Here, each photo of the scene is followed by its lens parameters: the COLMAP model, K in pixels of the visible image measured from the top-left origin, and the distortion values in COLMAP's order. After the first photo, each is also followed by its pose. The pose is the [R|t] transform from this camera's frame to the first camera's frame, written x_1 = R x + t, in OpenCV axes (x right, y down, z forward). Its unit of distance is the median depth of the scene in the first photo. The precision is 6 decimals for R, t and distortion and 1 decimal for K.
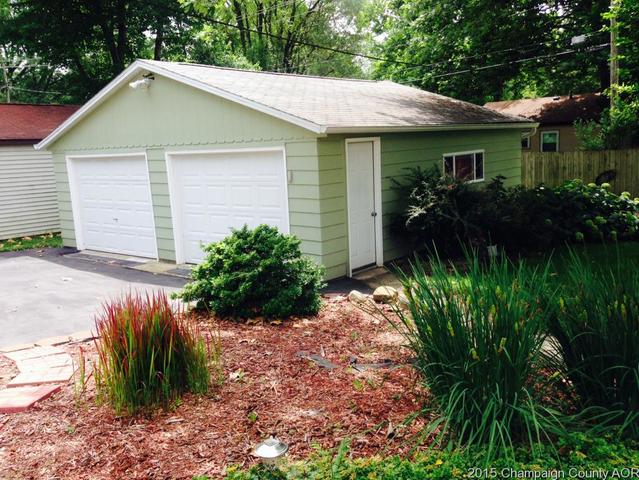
lens RADIAL K [[590.4, 0, 319.5], [0, 590.4, 240.0], [0, 0, 1]] dist [0.041053, -0.017678]
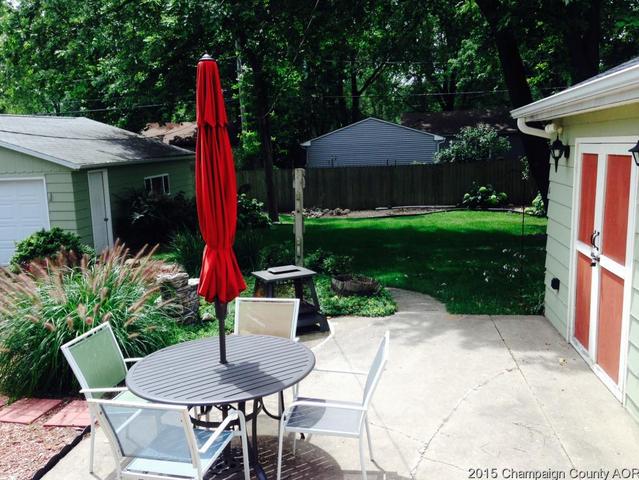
lens RADIAL K [[590.4, 0, 319.5], [0, 590.4, 240.0], [0, 0, 1]] dist [0.041053, -0.017678]
pose [[0.846399, -0.076197, 0.527070, -0.256892], [0.084794, 0.996367, 0.007874, 0.043874], [-0.525756, 0.038028, 0.849785, -0.586630]]
